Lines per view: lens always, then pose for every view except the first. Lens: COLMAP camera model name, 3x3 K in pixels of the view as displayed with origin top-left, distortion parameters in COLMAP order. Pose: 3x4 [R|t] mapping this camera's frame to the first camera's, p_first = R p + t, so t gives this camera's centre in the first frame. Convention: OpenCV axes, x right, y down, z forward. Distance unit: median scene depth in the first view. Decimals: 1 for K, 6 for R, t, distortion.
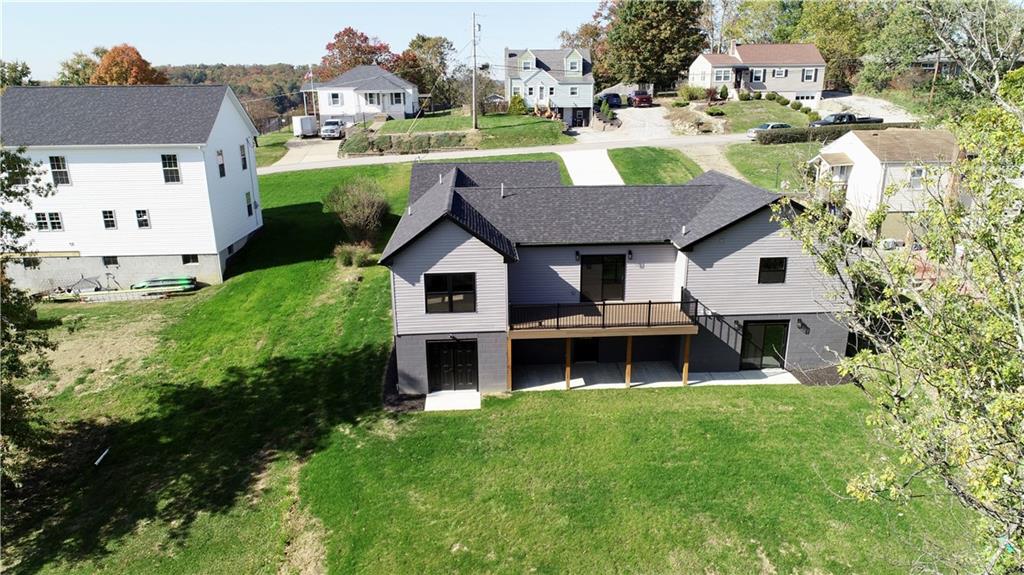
lens RADIAL K [[692.3, 0, 518.4], [0, 692.3, 291.4], [0, 0, 1]] dist [-0.000416, 0.001853]
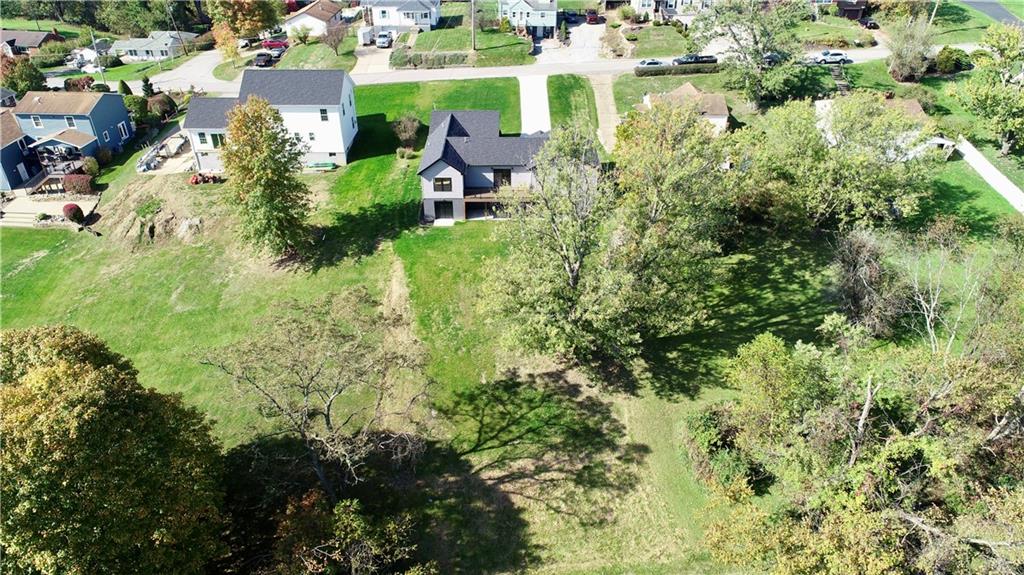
lens RADIAL K [[692.3, 0, 508.7], [0, 692.3, 290.6], [0, 0, 1]] dist [-0.000416, 0.001853]
pose [[0.997654, 0.038726, -0.056446, 0.291081], [-0.022576, 0.964597, 0.262759, -0.276548], [0.064623, -0.260868, 0.963209, -1.518289]]
